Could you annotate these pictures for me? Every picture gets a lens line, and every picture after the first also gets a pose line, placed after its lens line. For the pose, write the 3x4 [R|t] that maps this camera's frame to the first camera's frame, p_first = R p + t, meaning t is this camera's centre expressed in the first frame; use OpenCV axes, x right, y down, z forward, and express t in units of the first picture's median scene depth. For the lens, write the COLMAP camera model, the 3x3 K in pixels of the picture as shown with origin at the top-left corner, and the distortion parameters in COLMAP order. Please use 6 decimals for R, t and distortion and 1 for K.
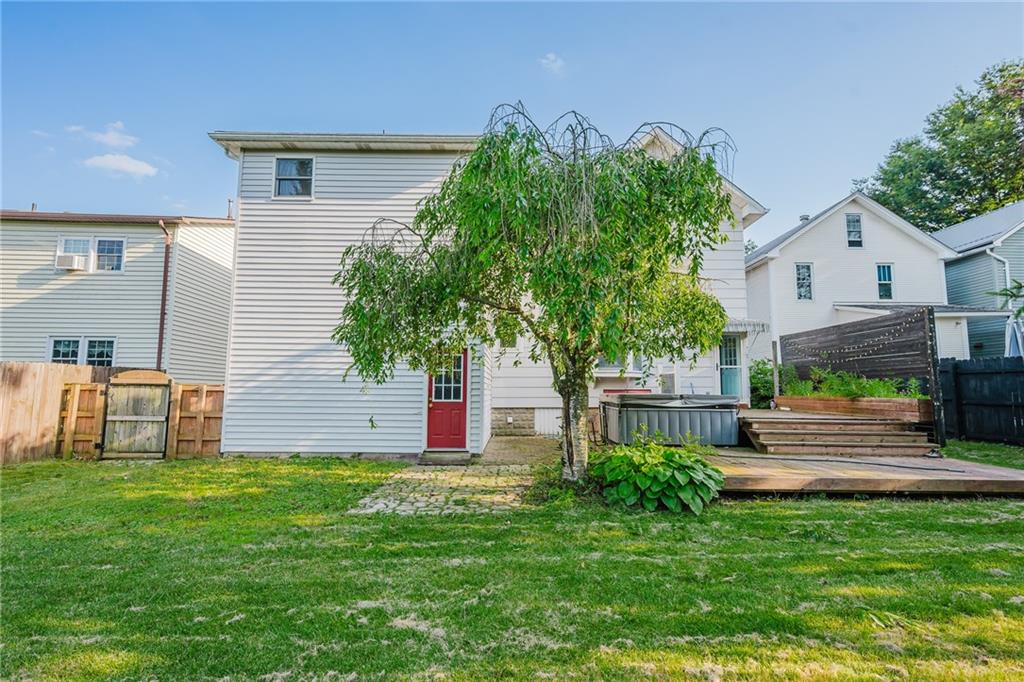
lens RADIAL K [[483.3, 0, 510.5], [0, 483.3, 338.4], [0, 0, 1]] dist [-0.005290, -0.000402]
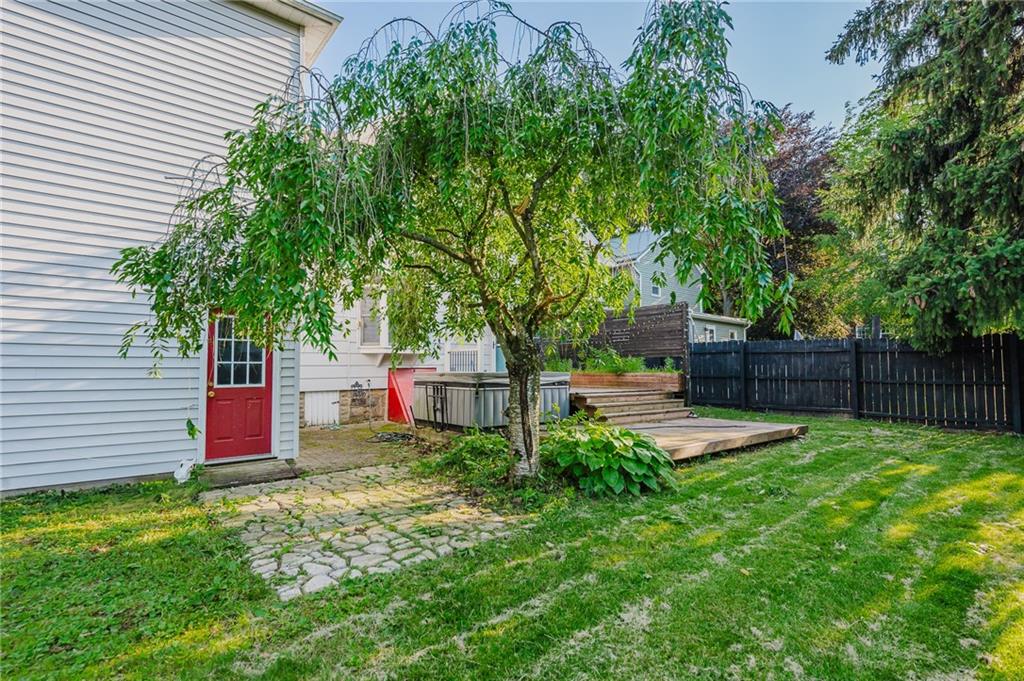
lens RADIAL K [[491.7, 0, 510.6], [0, 491.7, 345.0], [0, 0, 1]] dist [0.001051, 0.000143]
pose [[0.761819, 0.023372, 0.647368, -0.289965], [-0.061076, 0.997489, 0.035862, 0.026002], [-0.644904, -0.066859, 0.761333, 0.250751]]
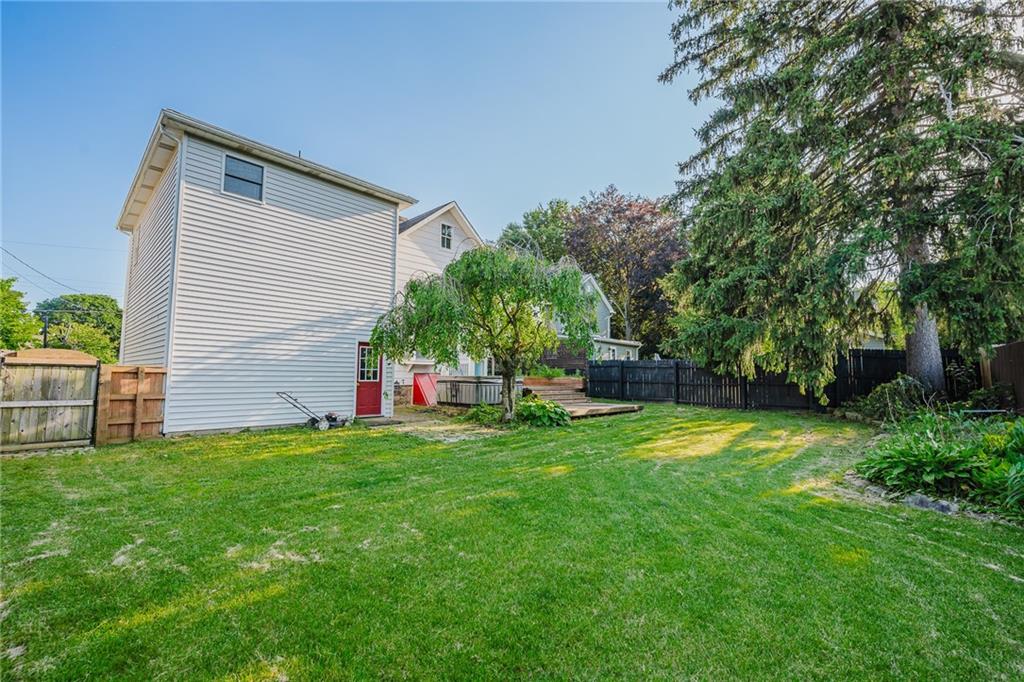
lens RADIAL K [[439.0, 0, 501.8], [0, 439.0, 340.6], [0, 0, 1]] dist [-0.008047, 0.000002]
pose [[0.691178, 0.058304, 0.720329, -0.786628], [-0.083005, 0.996549, -0.001015, -0.015721], [-0.717902, -0.059089, 0.693632, -0.135974]]
